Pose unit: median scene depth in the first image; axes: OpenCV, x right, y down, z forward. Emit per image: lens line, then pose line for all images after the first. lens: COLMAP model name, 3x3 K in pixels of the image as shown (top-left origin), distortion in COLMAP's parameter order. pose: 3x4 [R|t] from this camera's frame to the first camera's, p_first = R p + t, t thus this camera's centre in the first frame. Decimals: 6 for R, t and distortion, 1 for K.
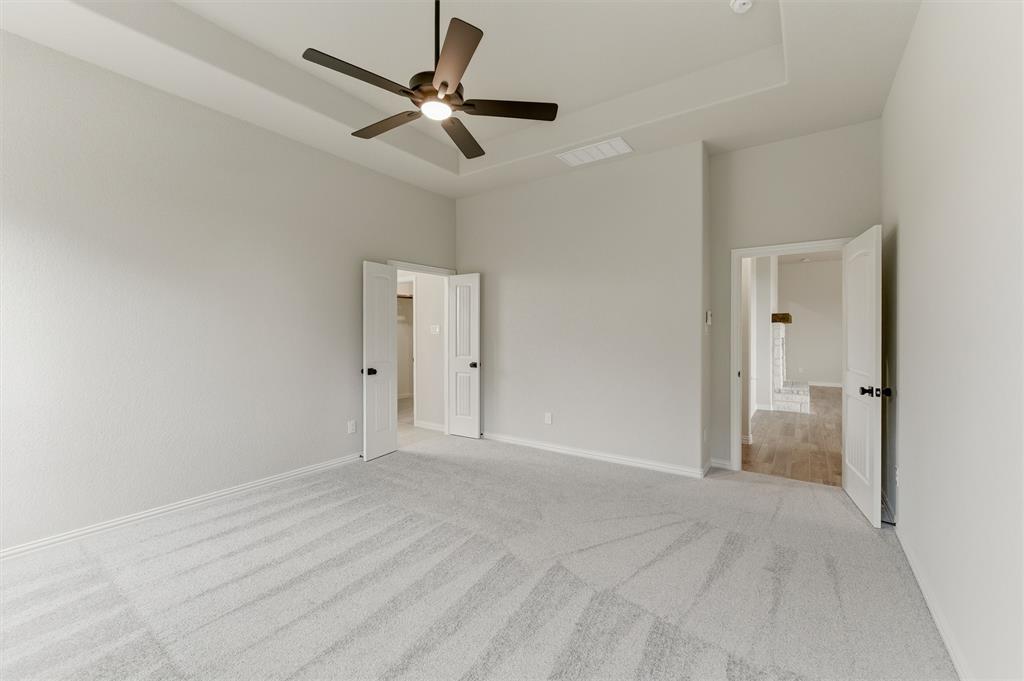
lens RADIAL K [[416.1, 0, 512.1], [0, 416.1, 334.4], [0, 0, 1]] dist [-0.000707, -0.000353]
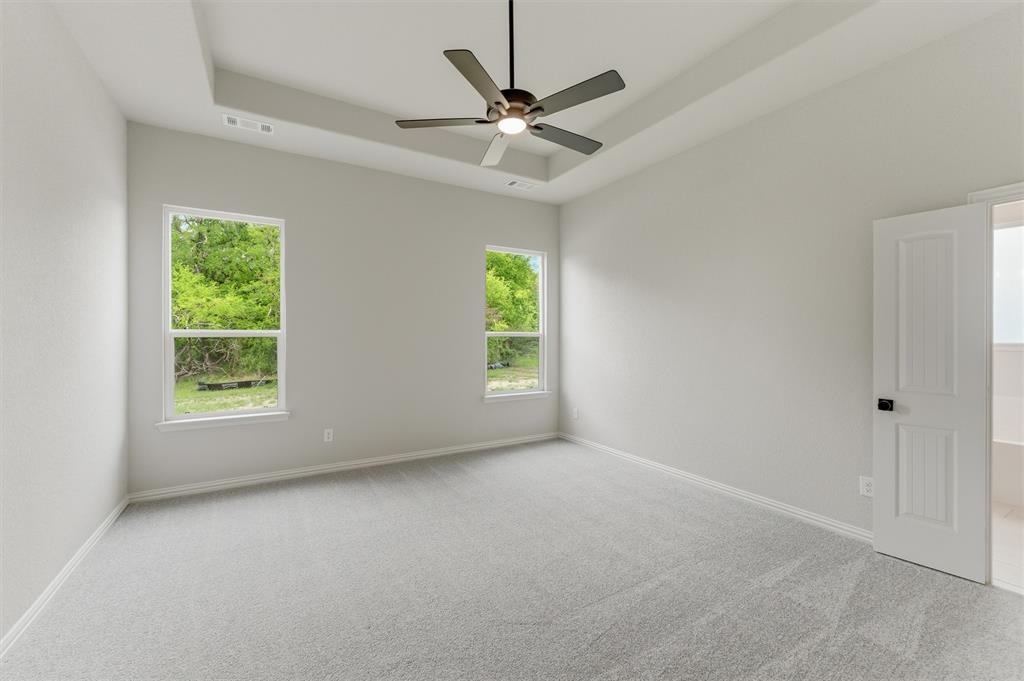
lens RADIAL K [[416.1, 0, 512.1], [0, 416.1, 334.4], [0, 0, 1]] dist [-0.000707, -0.000353]
pose [[-0.390392, -0.000934, -0.920648, 0.424288], [-0.009807, 0.999947, 0.003144, -0.007307], [0.920596, 0.010256, -0.390381, 0.771103]]
